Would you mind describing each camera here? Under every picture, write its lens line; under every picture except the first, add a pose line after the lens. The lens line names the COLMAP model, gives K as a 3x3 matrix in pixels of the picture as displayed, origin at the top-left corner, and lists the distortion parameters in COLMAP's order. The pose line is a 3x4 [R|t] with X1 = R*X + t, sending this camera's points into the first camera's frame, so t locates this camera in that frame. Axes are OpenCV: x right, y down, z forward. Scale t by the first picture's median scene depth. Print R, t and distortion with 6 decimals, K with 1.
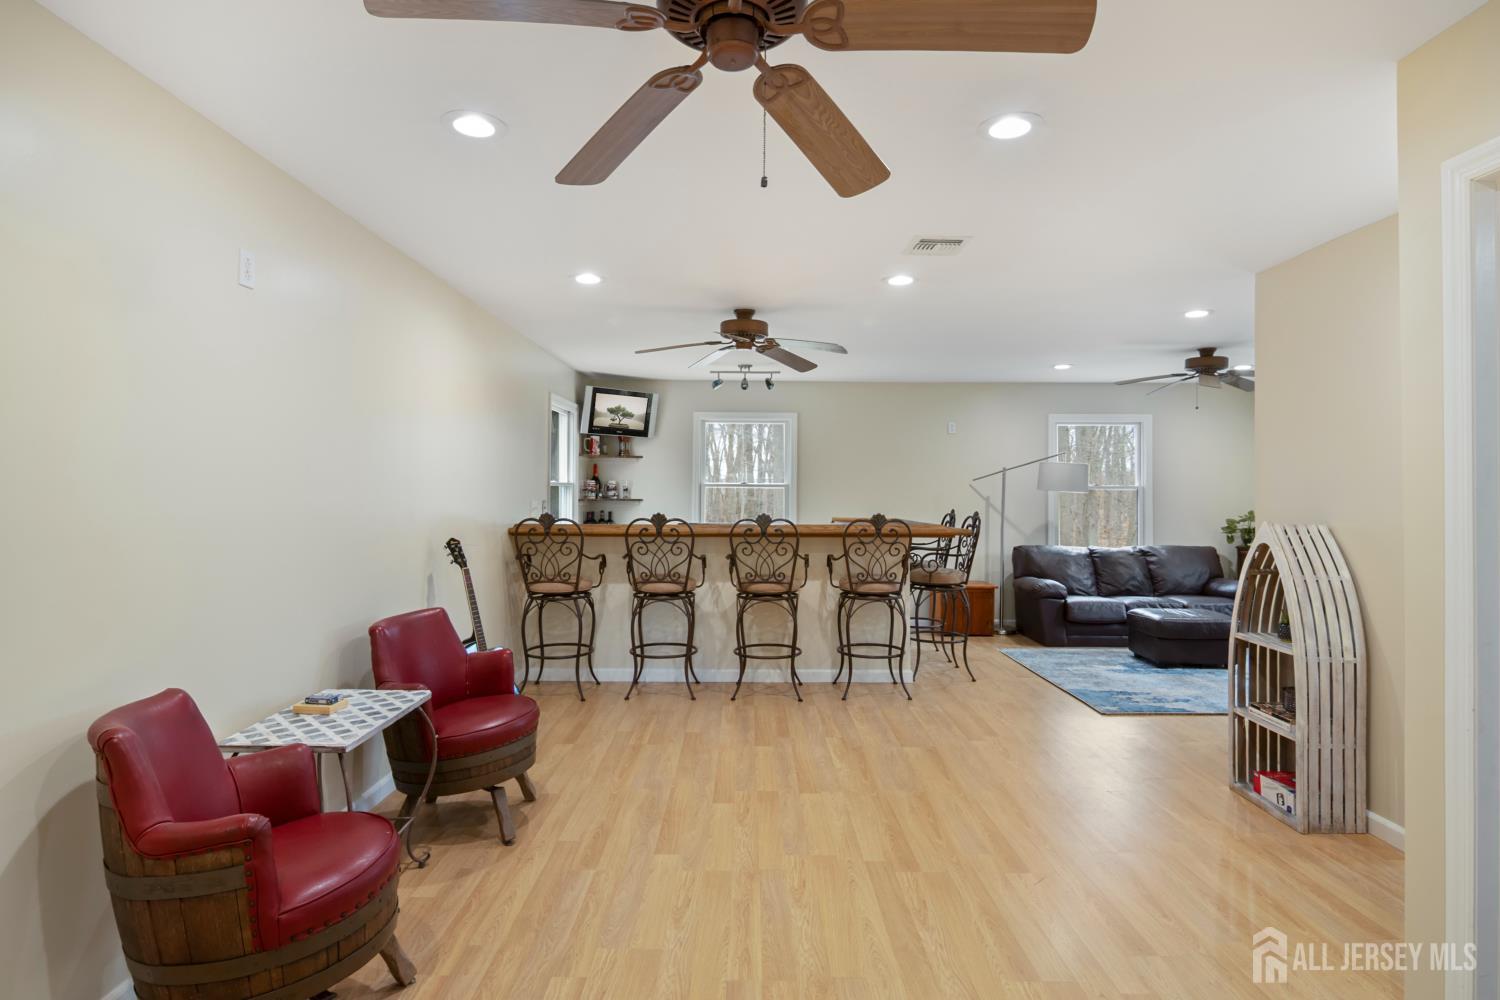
lens RADIAL K [[797.4, 0, 751.7], [0, 797.4, 493.1], [0, 0, 1]] dist [-0.010629, -0.000741]
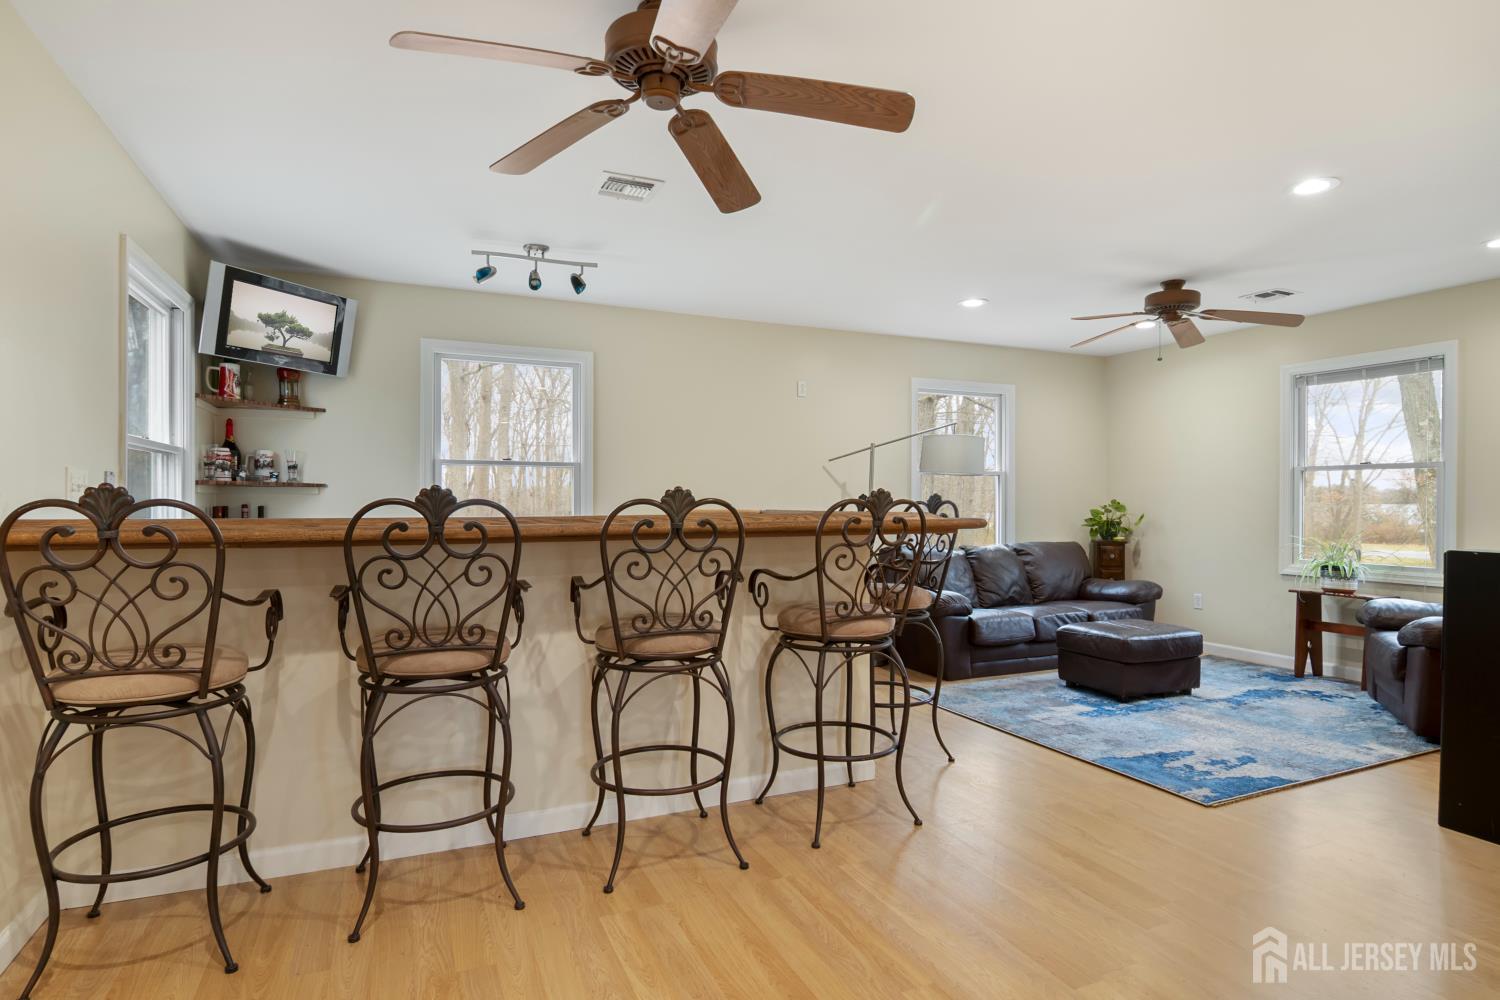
lens RADIAL K [[797.4, 0, 749.2], [0, 797.4, 509.3], [0, 0, 1]] dist [-0.010629, -0.000741]
pose [[0.917994, -0.010085, 0.396466, -0.109615], [0.006396, 0.999923, 0.010625, 0.027755], [-0.396543, -0.007218, 0.917988, 0.460294]]
